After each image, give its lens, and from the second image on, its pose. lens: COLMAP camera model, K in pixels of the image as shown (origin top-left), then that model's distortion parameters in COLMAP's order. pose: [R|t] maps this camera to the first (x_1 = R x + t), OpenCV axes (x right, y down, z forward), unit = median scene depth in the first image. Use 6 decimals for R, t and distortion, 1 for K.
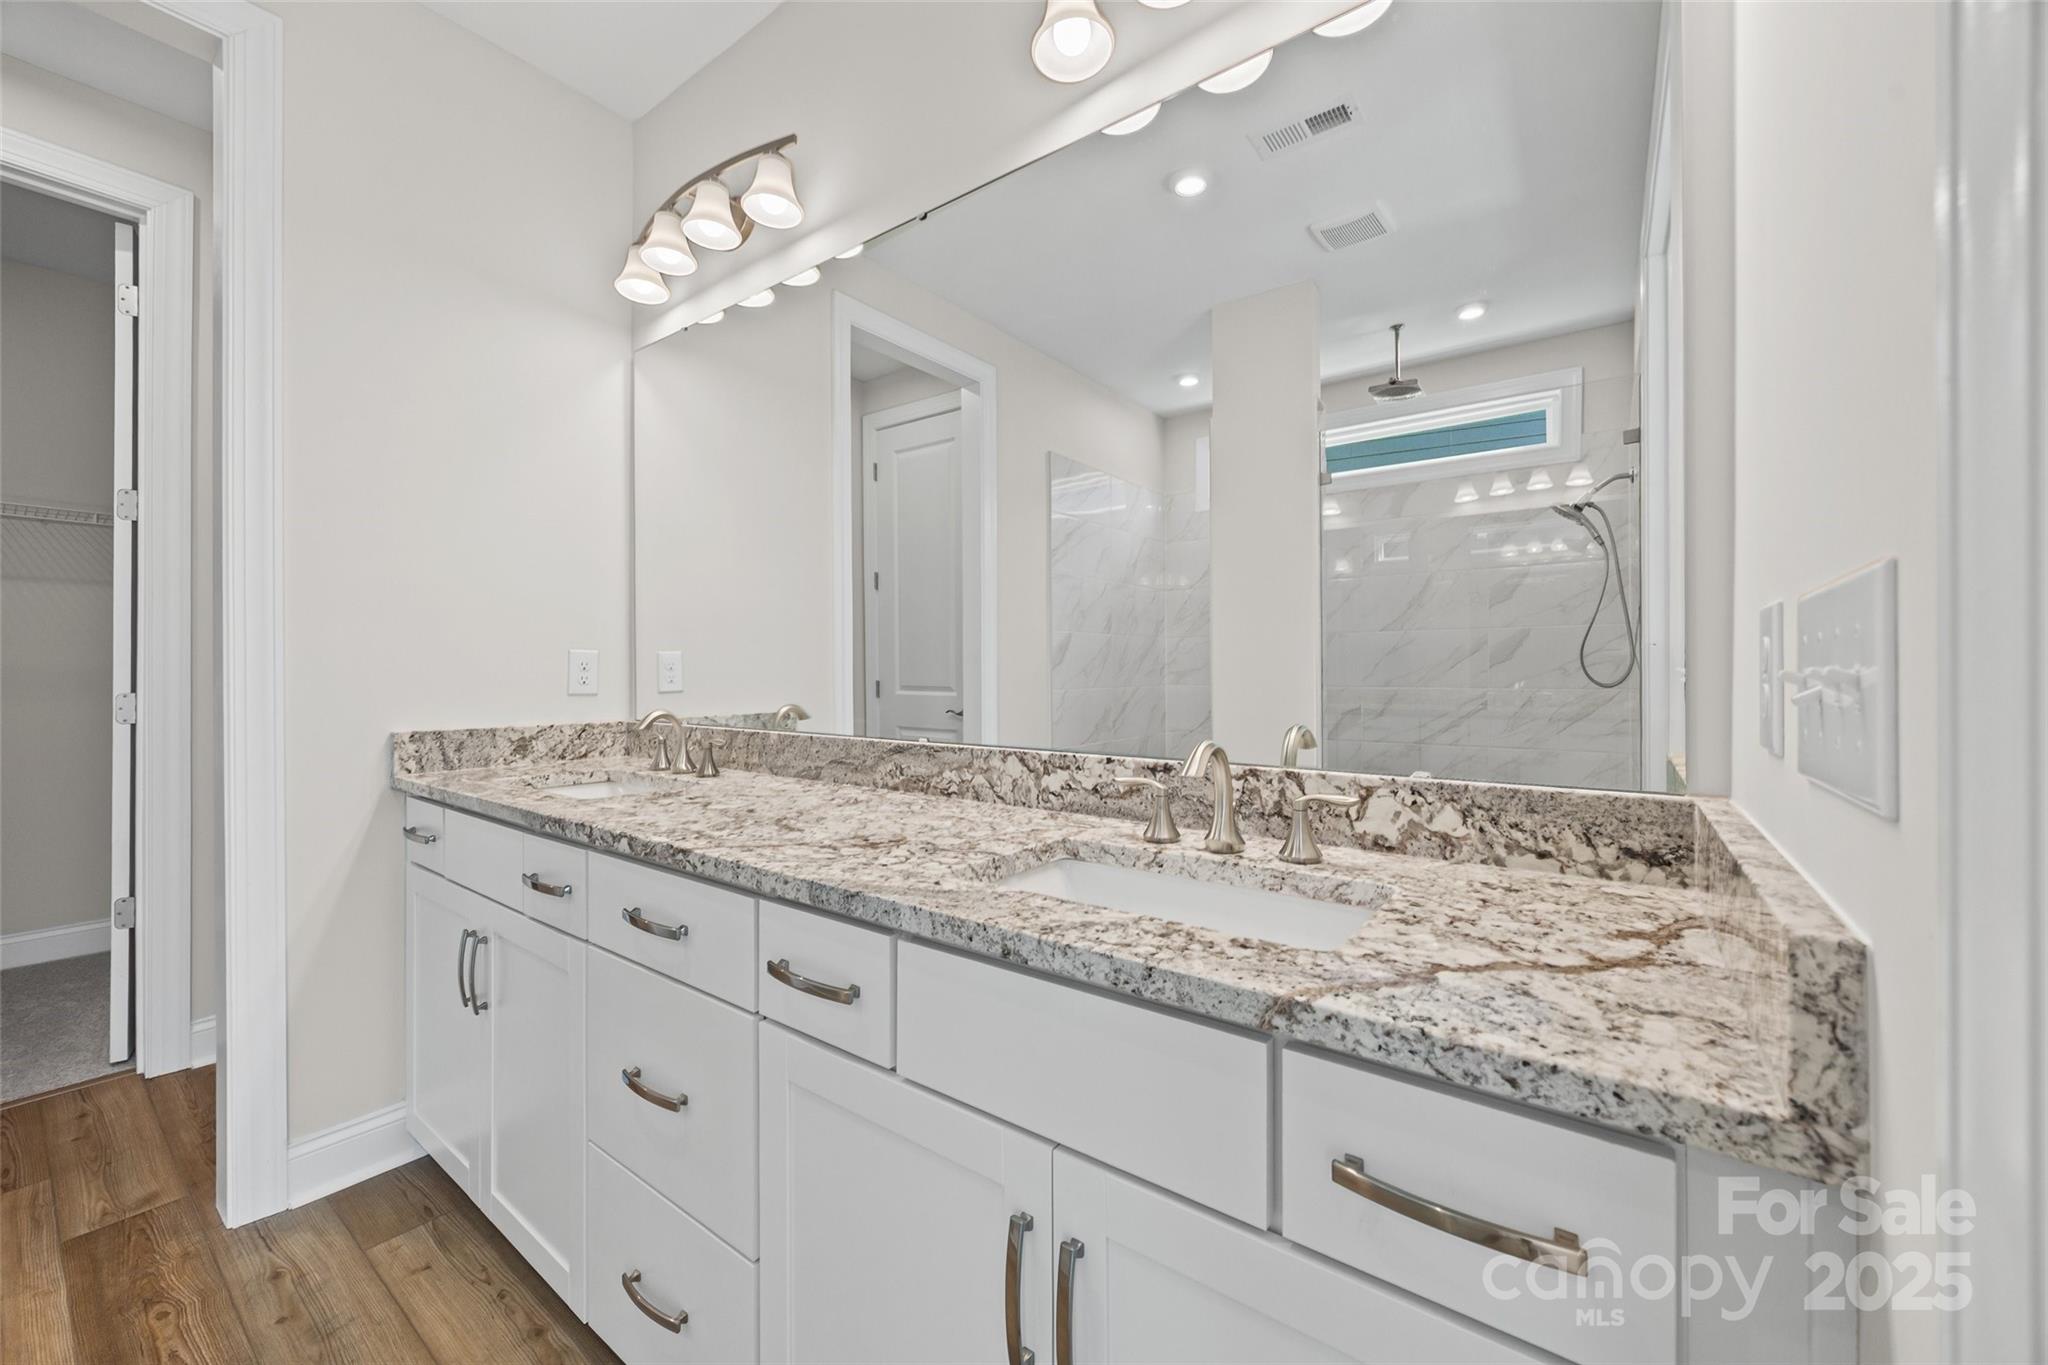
lens RADIAL K [[779.5, 0, 1011.0], [0, 779.5, 674.8], [0, 0, 1]] dist [-0.000811, -0.000110]
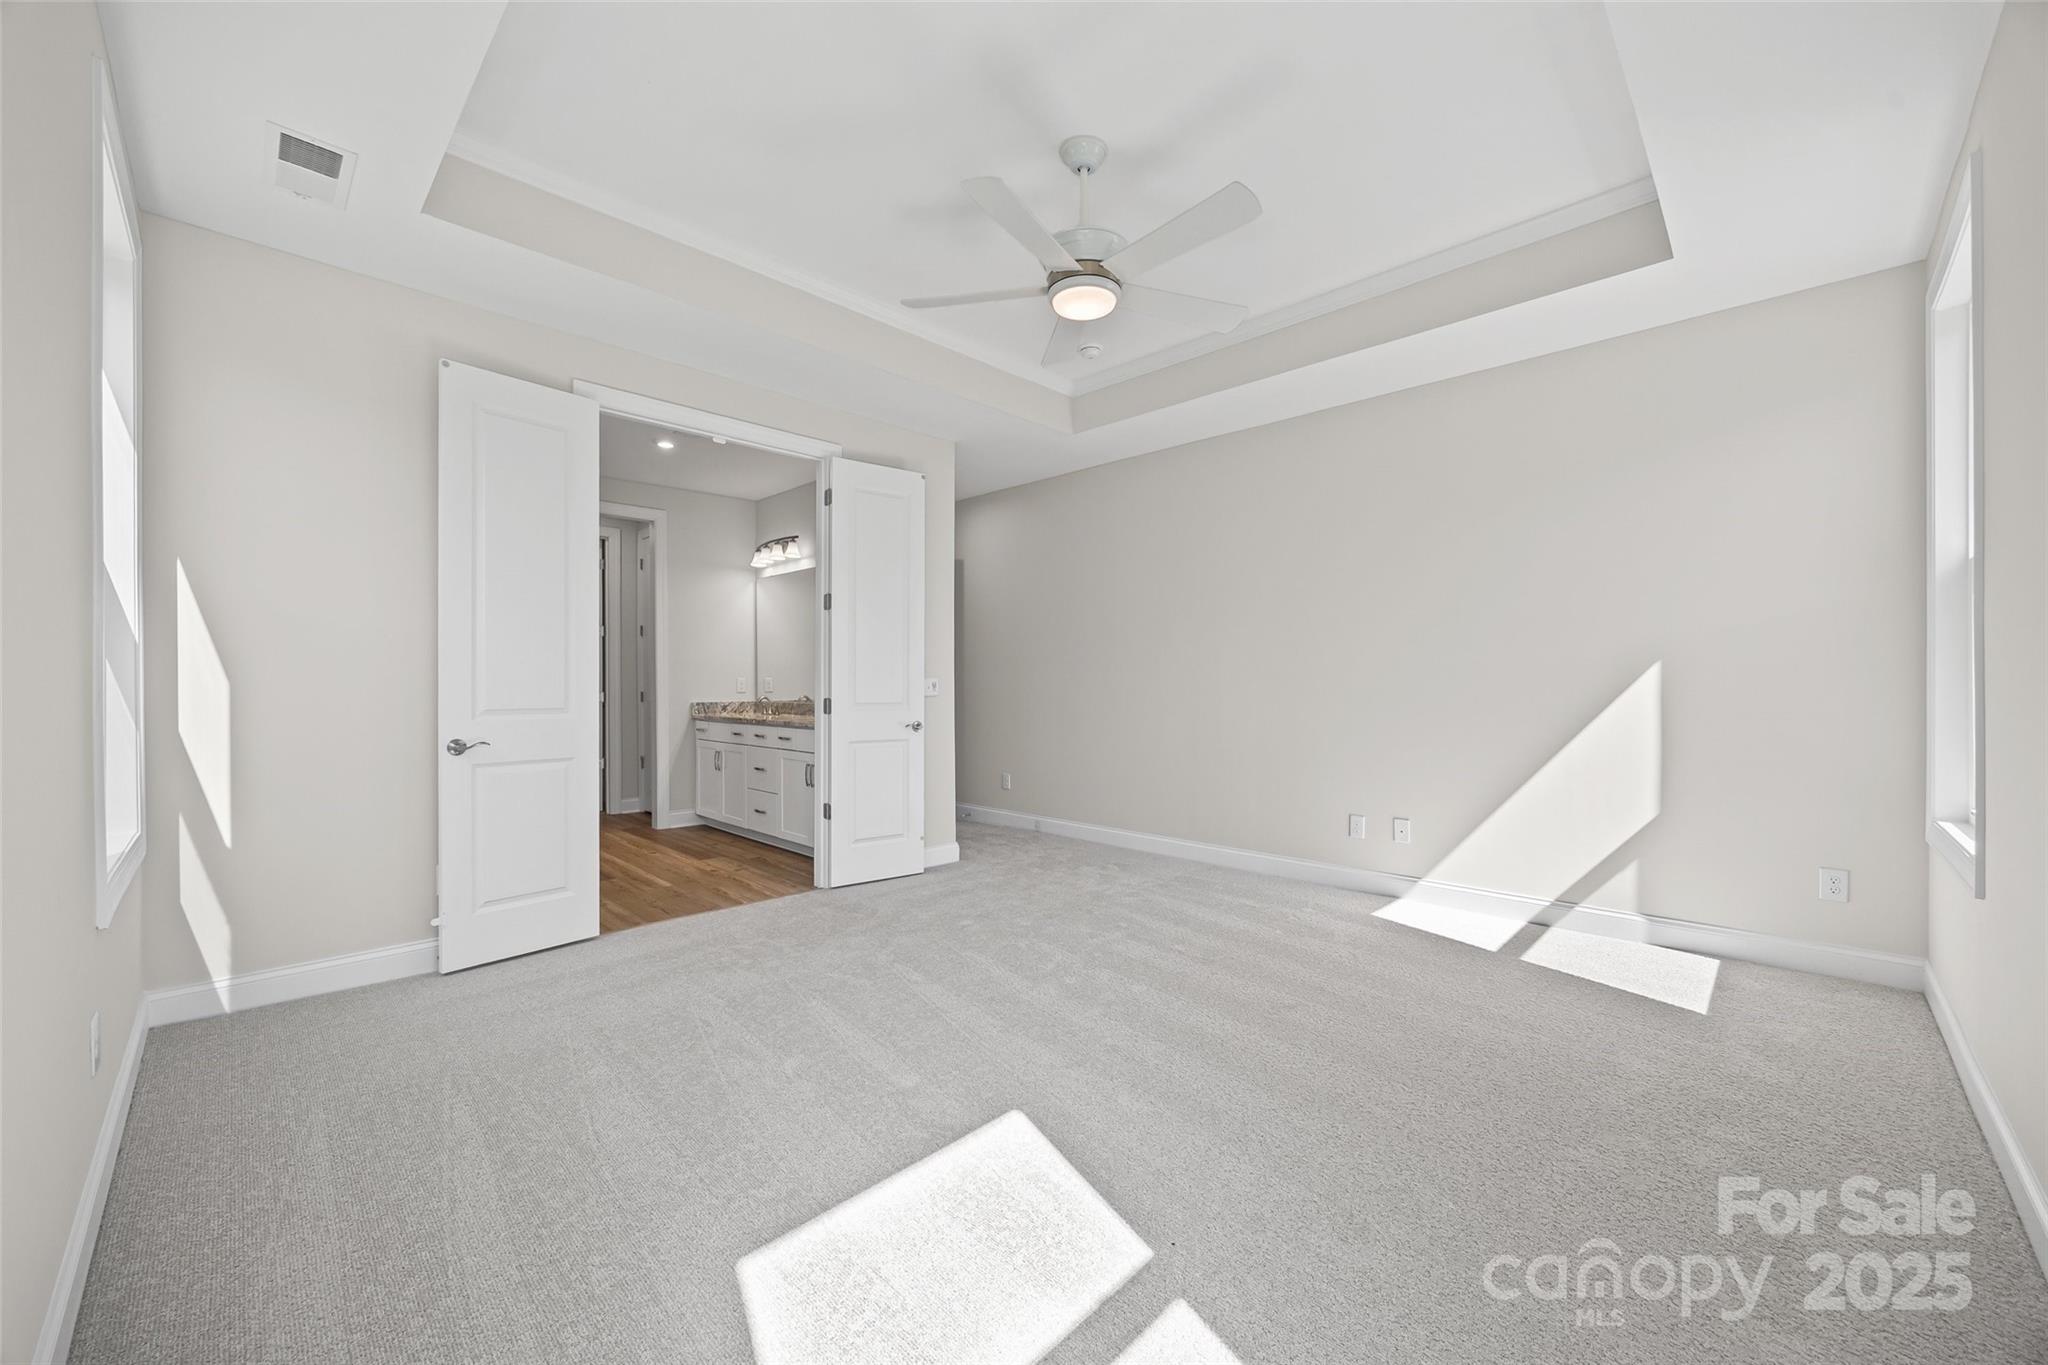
lens RADIAL K [[779.5, 0, 1011.0], [0, 779.5, 674.8], [0, 0, 1]] dist [-0.000811, -0.000110]
pose [[0.990181, -0.005885, -0.139669, 1.125072], [0.004247, 0.999919, -0.012018, -0.003495], [0.139729, 0.011306, 0.990125, -2.280476]]
